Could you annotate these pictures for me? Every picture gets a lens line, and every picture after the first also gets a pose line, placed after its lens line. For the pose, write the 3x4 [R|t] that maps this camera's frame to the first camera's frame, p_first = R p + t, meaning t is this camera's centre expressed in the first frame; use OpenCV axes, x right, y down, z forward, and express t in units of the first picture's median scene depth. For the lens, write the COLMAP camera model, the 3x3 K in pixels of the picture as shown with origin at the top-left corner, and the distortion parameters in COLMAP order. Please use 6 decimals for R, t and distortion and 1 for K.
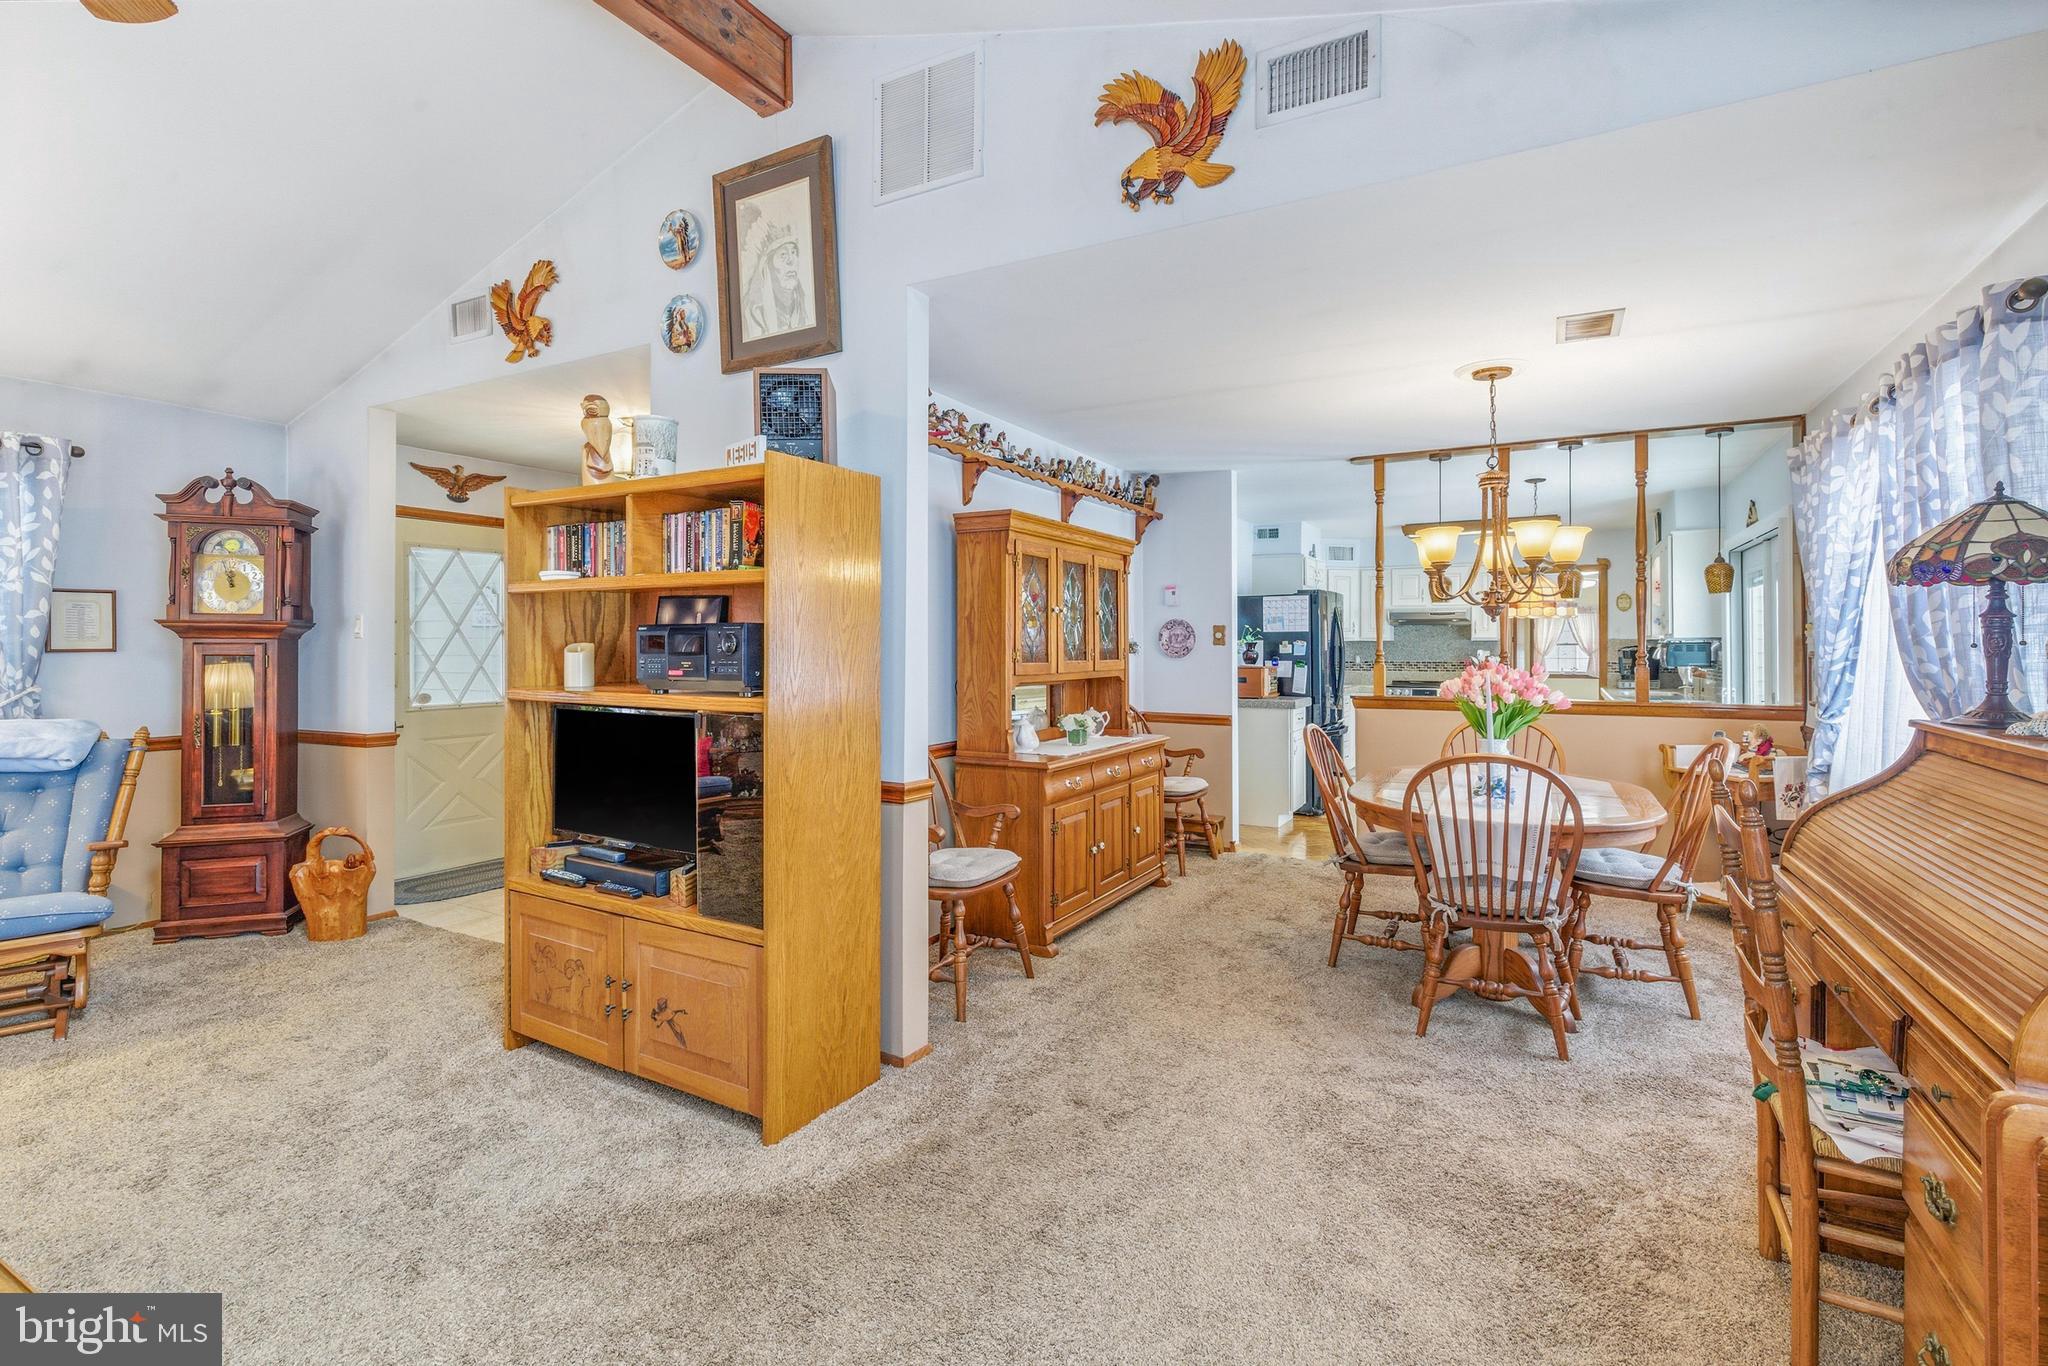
lens RADIAL K [[944.6, 0, 1035.7], [0, 944.6, 660.6], [0, 0, 1]] dist [-0.000508, -0.000322]
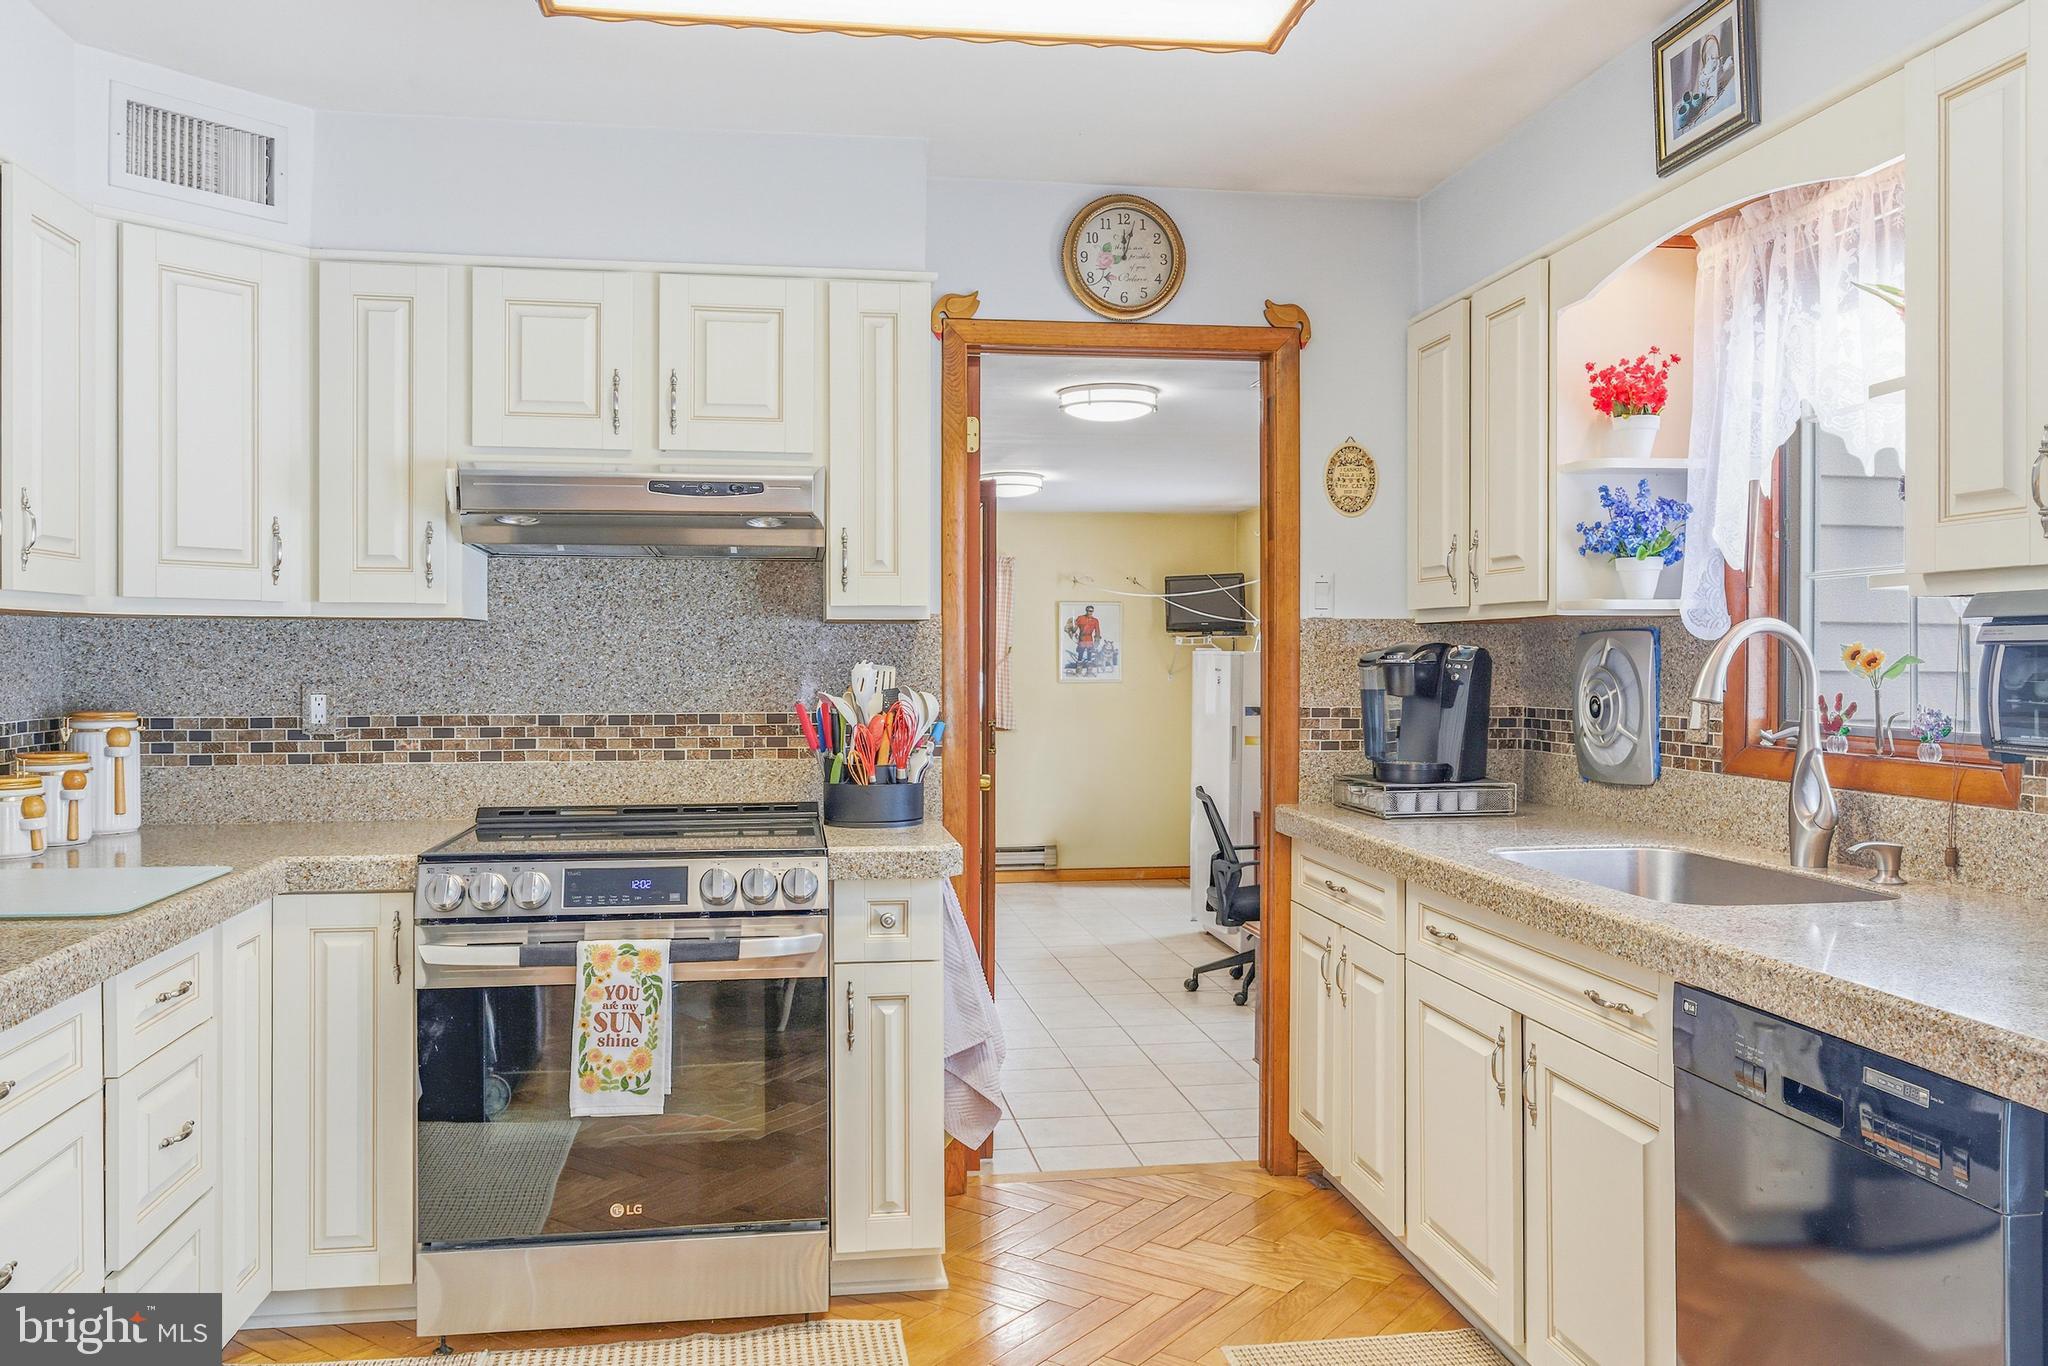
lens RADIAL K [[1570.7, 0, 1024.0], [0, 1570.7, 683.0], [0, 0, 1]] dist [-0.000991, -0.000151]
pose [[0.793146, -0.008041, 0.608978, 0.544284], [0.008282, 0.999963, 0.002417, -0.013988], [-0.608975, 0.003127, 0.793183, 1.350367]]
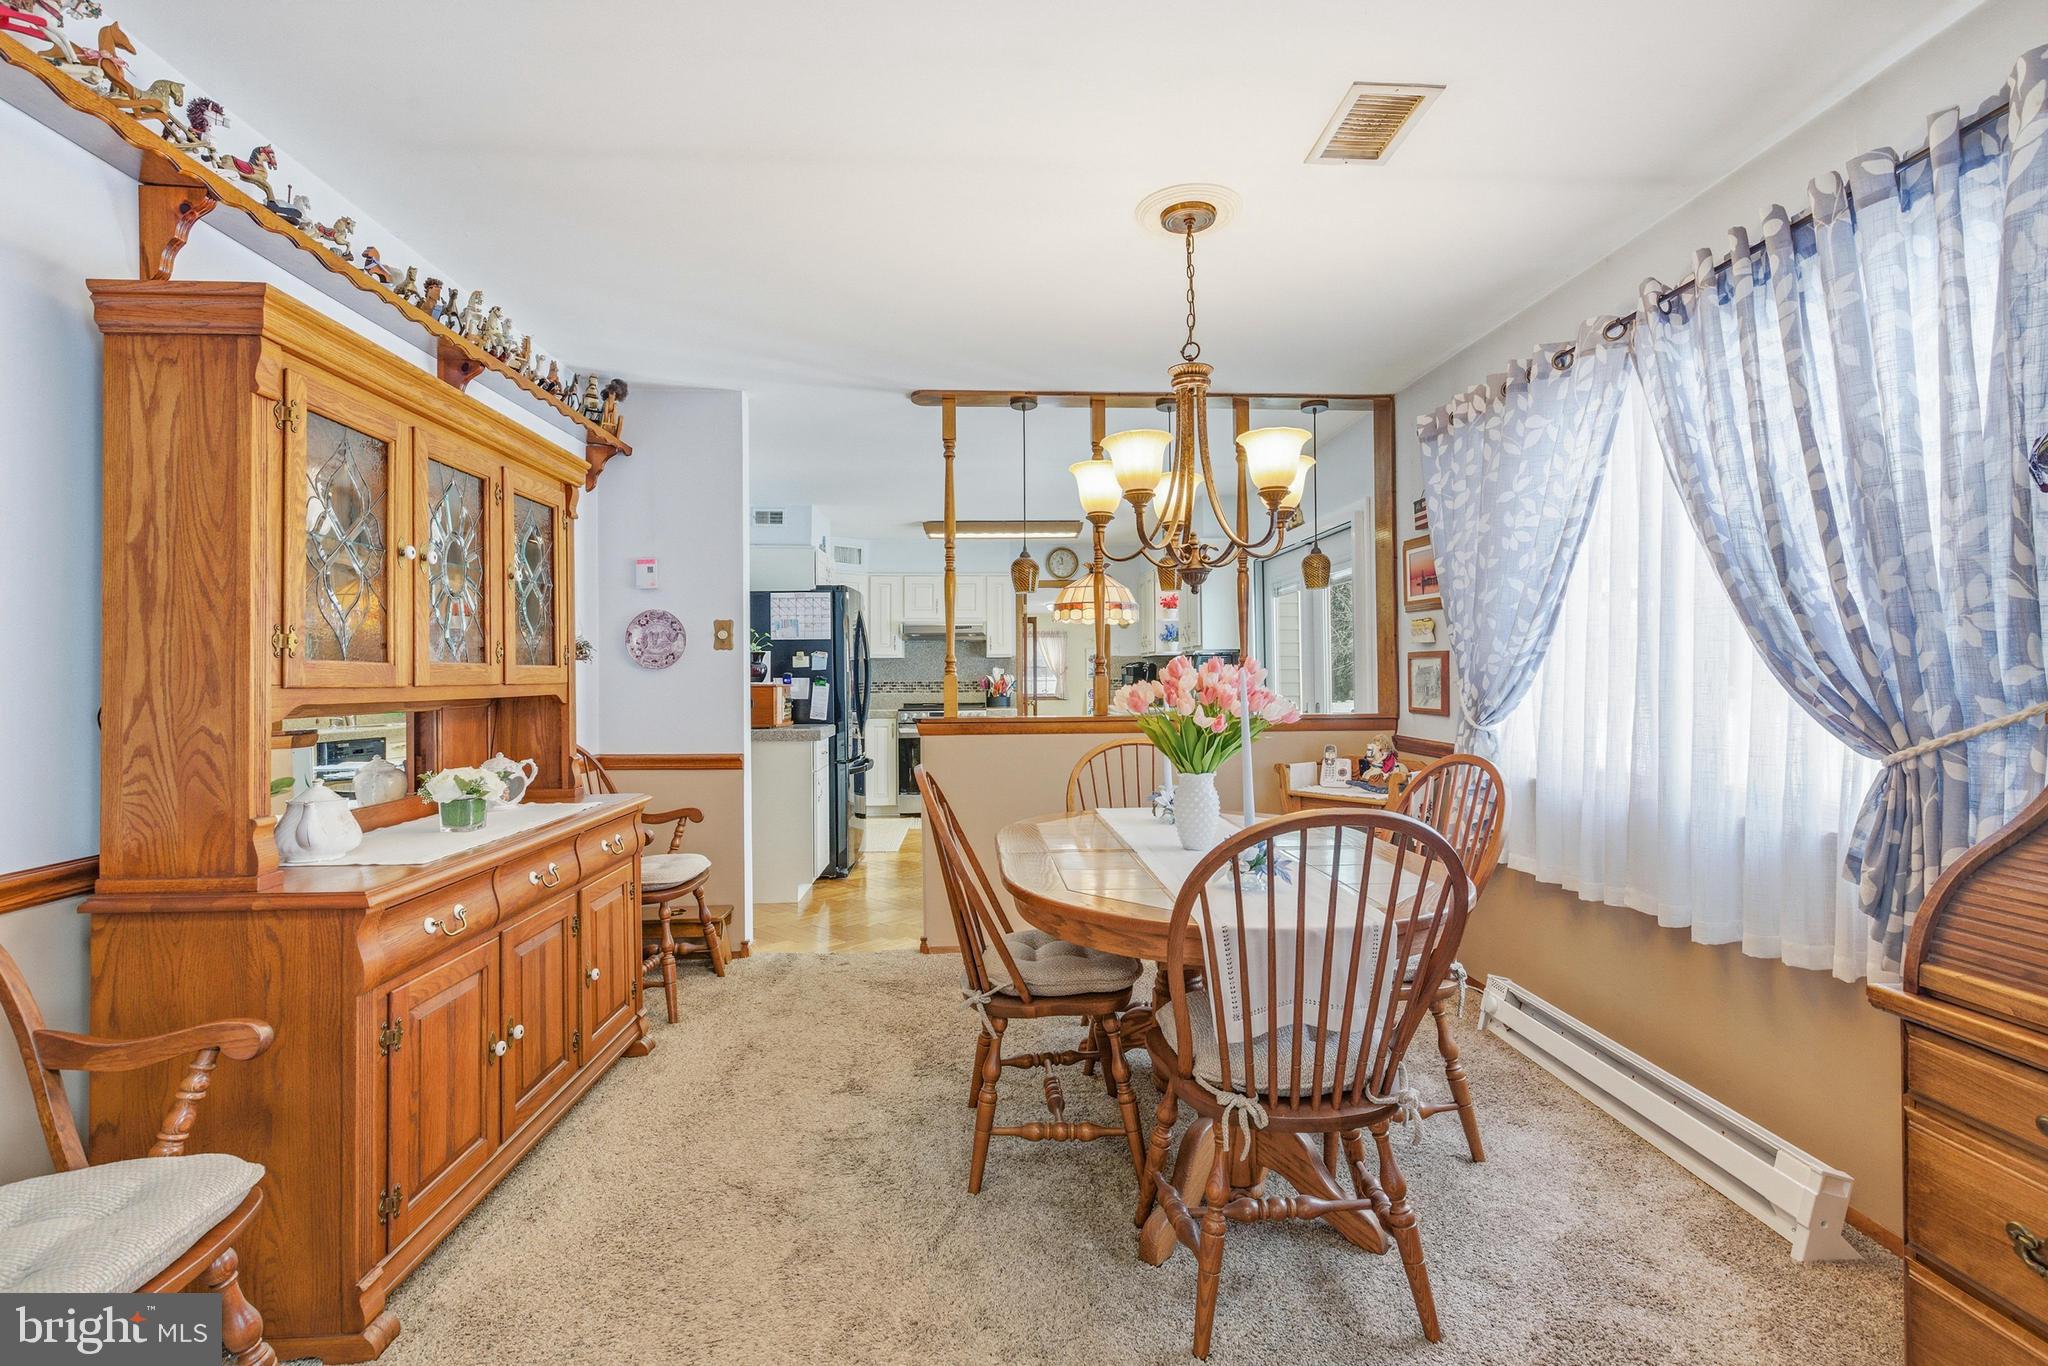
lens RADIAL K [[944.6, 0, 1035.7], [0, 944.6, 660.6], [0, 0, 1]] dist [-0.000508, -0.000322]
pose [[0.848588, 0.003136, 0.529045, 0.034673], [0.014455, 0.999472, -0.029110, 0.017777], [-0.528856, 0.032350, 0.848095, 0.393429]]
